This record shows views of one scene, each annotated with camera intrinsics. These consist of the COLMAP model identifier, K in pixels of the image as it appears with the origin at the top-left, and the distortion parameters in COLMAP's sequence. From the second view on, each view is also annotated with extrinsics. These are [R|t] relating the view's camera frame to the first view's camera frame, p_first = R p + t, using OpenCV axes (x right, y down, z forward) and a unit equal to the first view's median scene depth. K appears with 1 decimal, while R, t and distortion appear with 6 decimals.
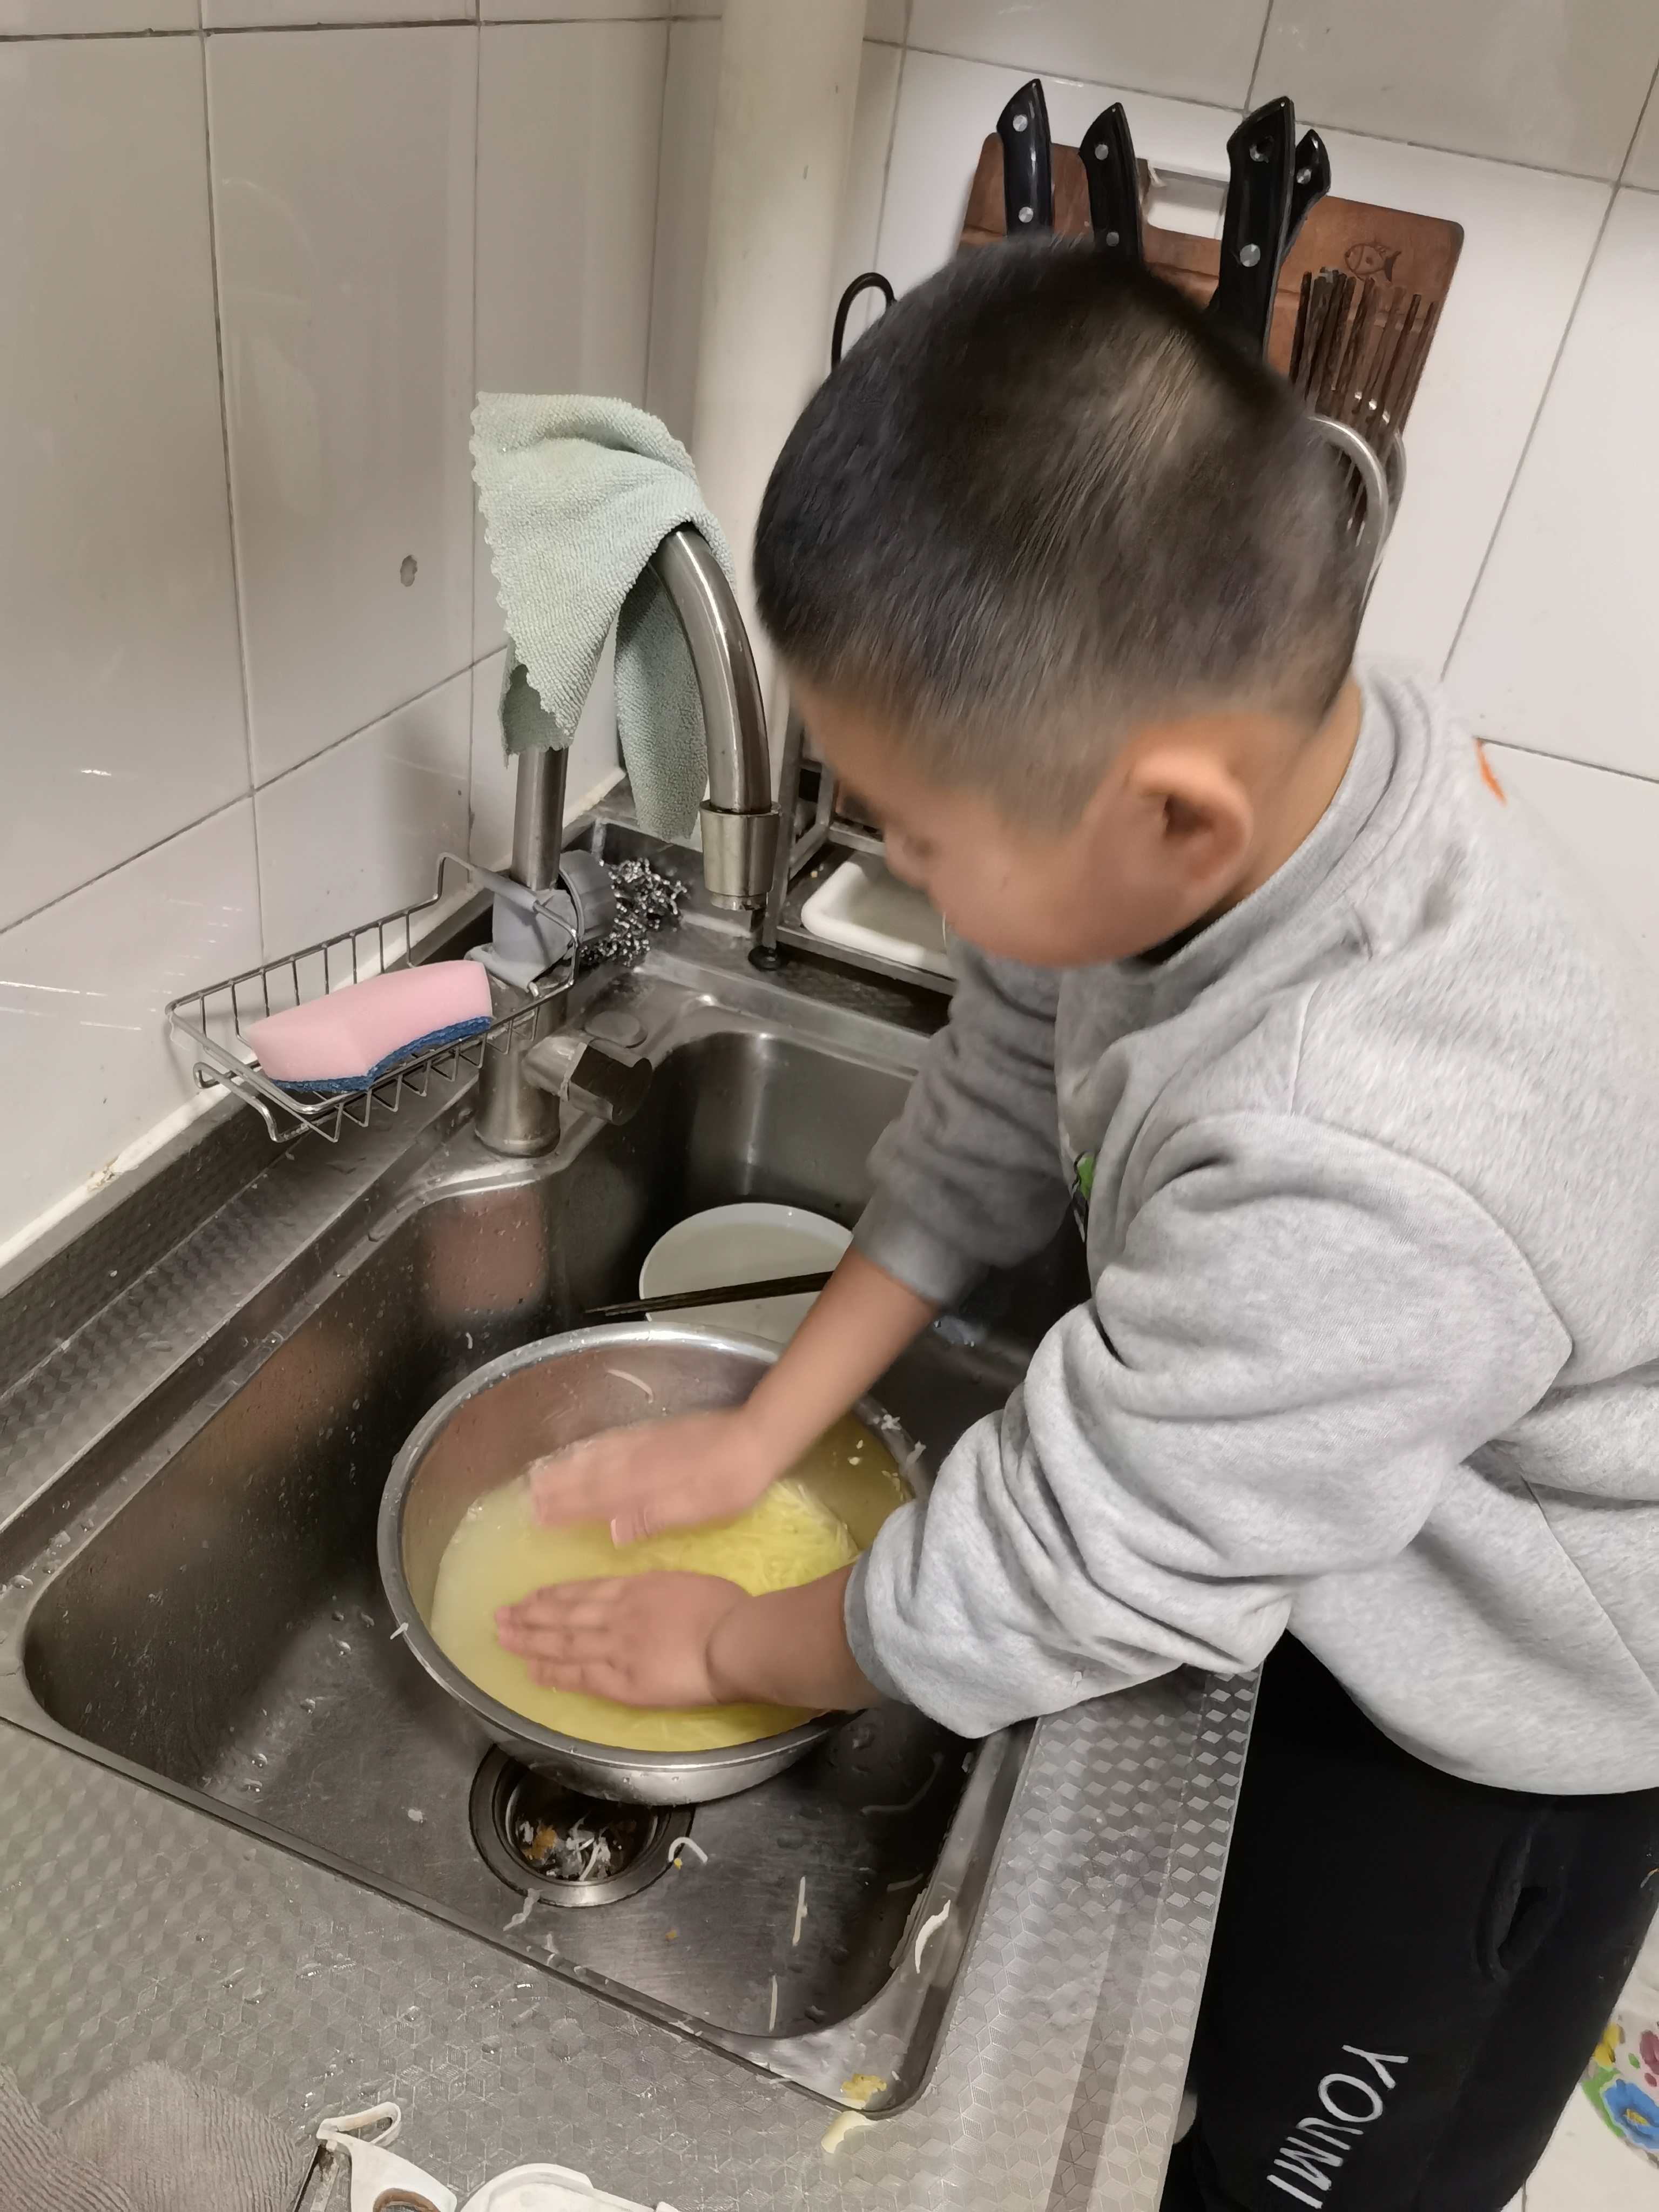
lens RADIAL K [[1755.6, 0, 867.6], [0, 1755.6, 1106.2], [0, 0, 1]] dist [0.063377, 0.000963]
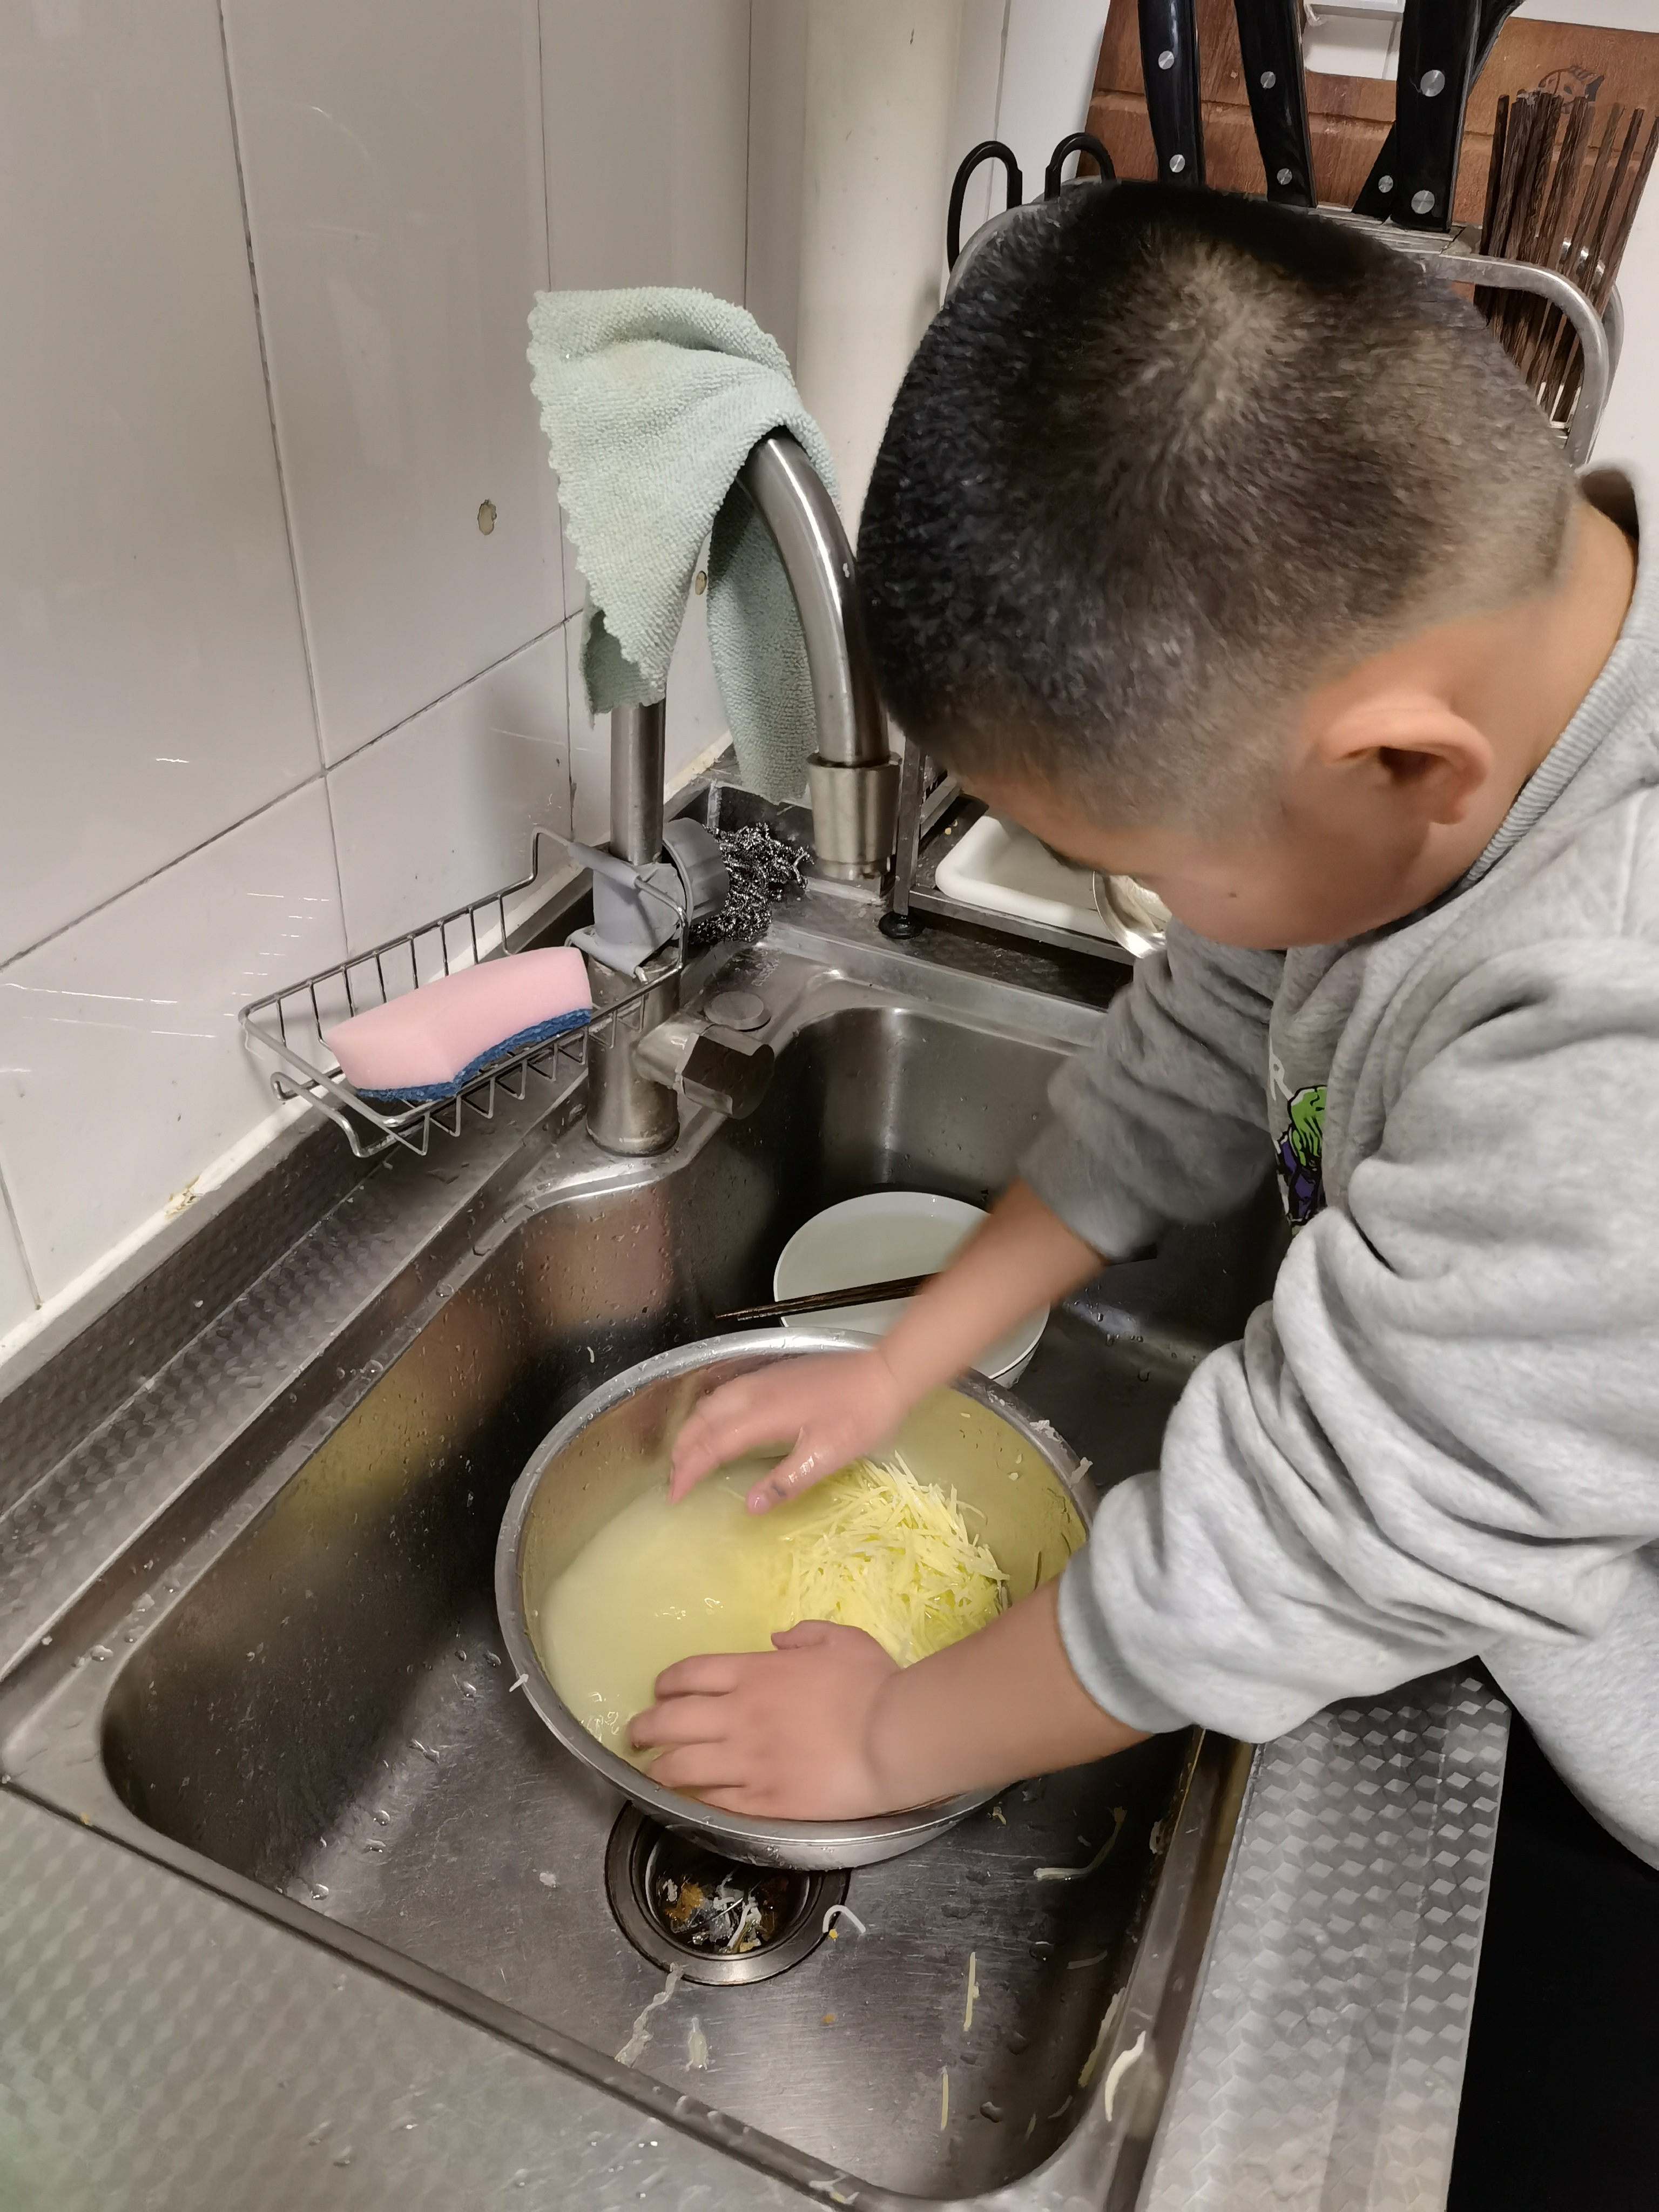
lens RADIAL K [[1749.1, 0, 839.8], [0, 1749.1, 1099.3], [0, 0, 1]] dist [0.128189, -0.180251]
pose [[0.994369, -0.032916, -0.100734, 0.001838], [0.035014, 0.999204, 0.019125, -0.016411], [0.100024, -0.022545, 0.994730, 0.112111]]
